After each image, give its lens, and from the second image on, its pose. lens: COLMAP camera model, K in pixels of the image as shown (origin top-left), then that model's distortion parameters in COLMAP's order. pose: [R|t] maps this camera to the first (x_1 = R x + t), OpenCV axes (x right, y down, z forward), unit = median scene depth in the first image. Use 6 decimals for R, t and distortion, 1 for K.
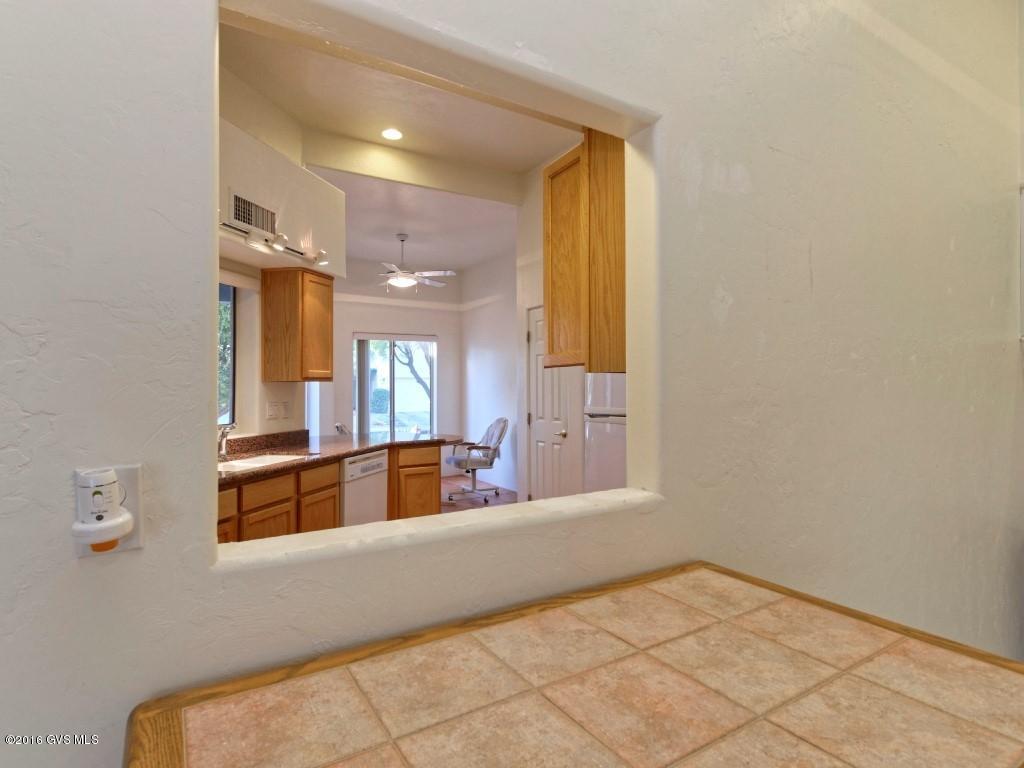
lens RADIAL K [[540.8, 0, 518.3], [0, 540.8, 383.5], [0, 0, 1]] dist [-0.000986, -0.000423]
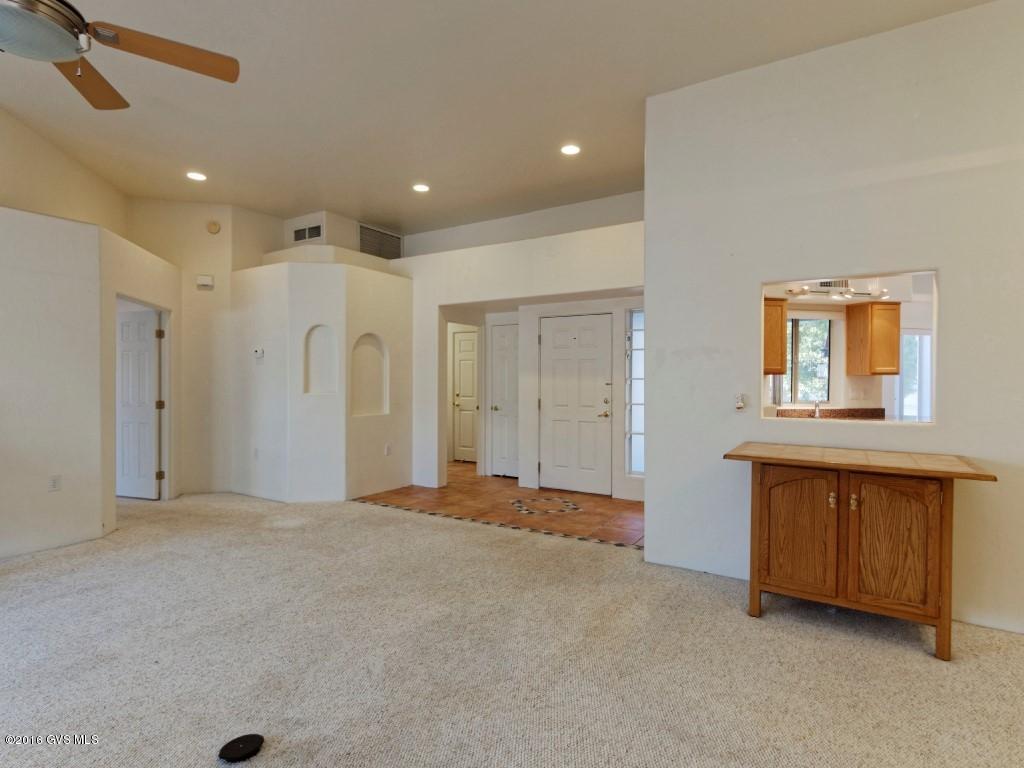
lens RADIAL K [[540.8, 0, 518.3], [0, 540.8, 383.5], [0, 0, 1]] dist [-0.000986, -0.000423]
pose [[0.437717, 0.012244, -0.899029, 0.544872], [0.001474, 0.999896, 0.014335, -0.004269], [0.899111, -0.007600, 0.437654, -0.580827]]
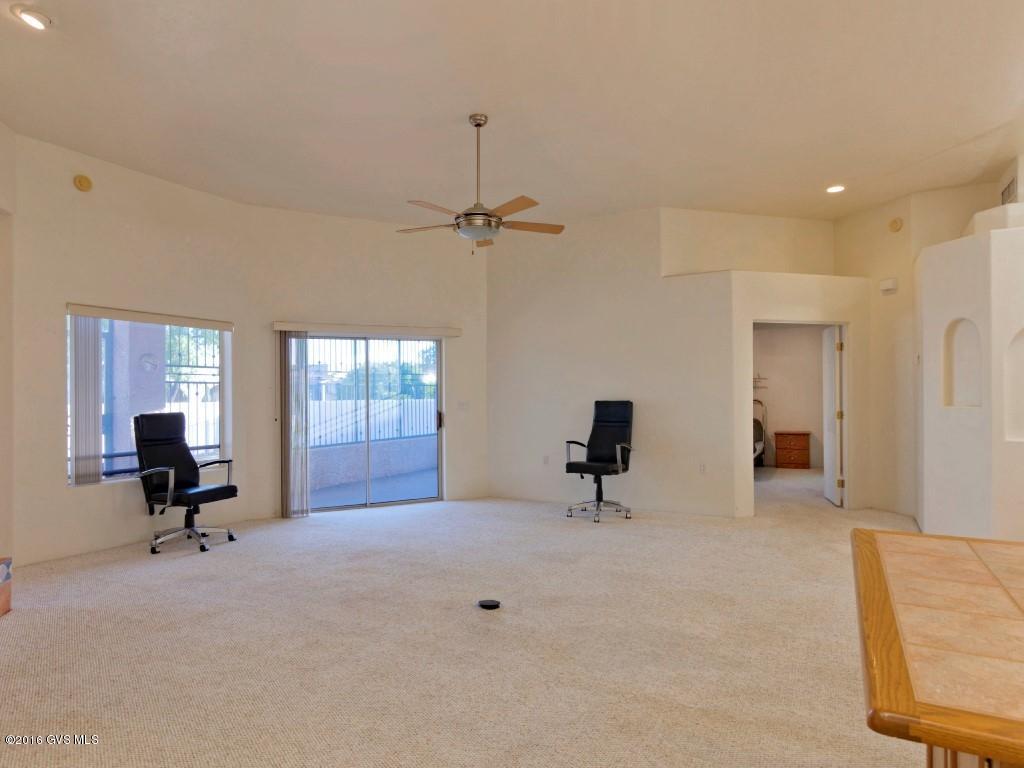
lens RADIAL K [[614.5, 0, 512.0], [0, 614.5, 384.0], [0, 0, 1]] dist [0.002627, 0.000830]
pose [[-0.875009, 0.004278, -0.484087, 0.431514], [0.014812, 0.999729, -0.017939, 0.004495], [0.483879, -0.022867, -0.874836, 0.316932]]
